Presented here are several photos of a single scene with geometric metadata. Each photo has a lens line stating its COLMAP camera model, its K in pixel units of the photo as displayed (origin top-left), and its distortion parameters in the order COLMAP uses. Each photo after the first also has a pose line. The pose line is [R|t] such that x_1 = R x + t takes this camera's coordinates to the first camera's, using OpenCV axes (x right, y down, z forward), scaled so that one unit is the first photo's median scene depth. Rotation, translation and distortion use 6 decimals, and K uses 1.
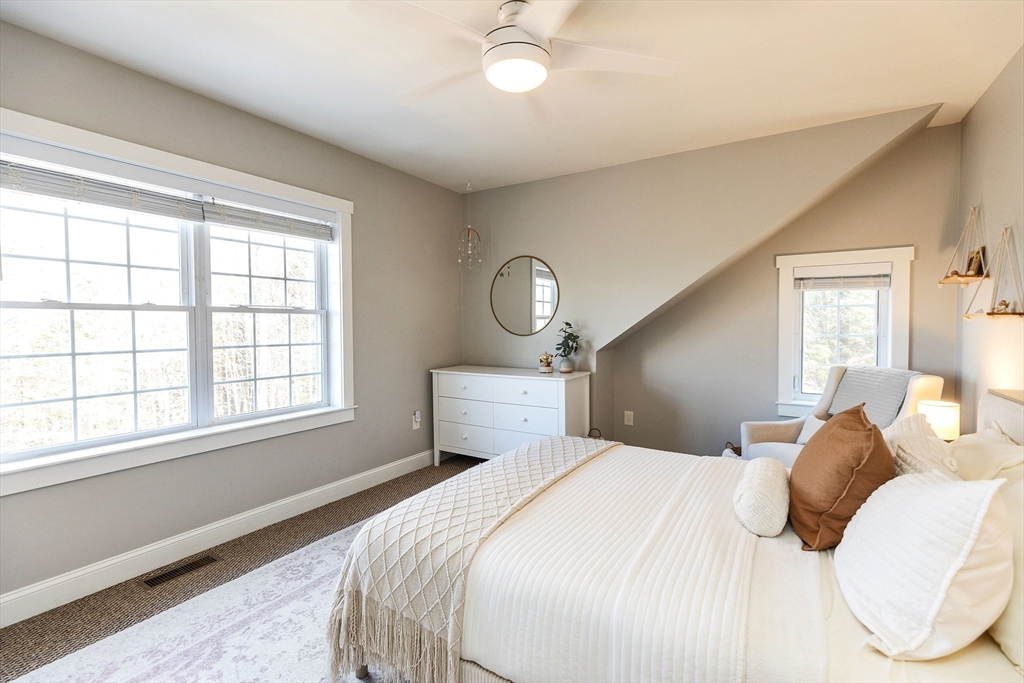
lens RADIAL K [[465.3, 0, 512.4], [0, 465.3, 342.7], [0, 0, 1]] dist [0.003306, 0.000998]
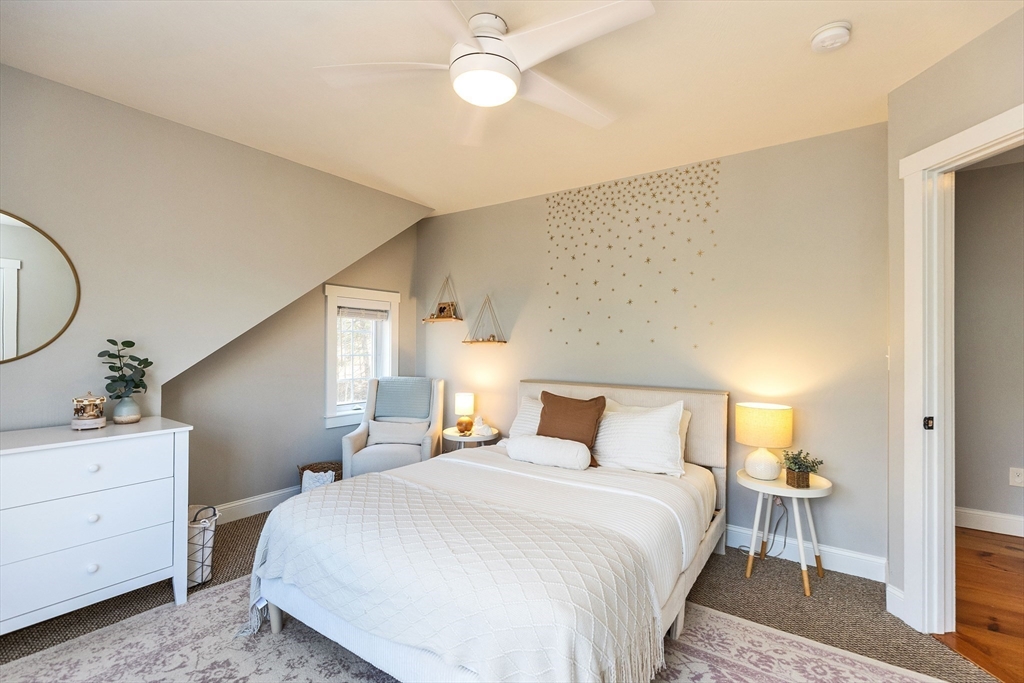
lens RADIAL K [[465.3, 0, 512.4], [0, 465.3, 342.7], [0, 0, 1]] dist [0.003306, 0.000998]
pose [[0.067779, 0.011267, 0.997637, -0.541246], [0.029573, 0.999474, -0.013297, -0.019996], [-0.997262, 0.030405, 0.067410, 0.516226]]
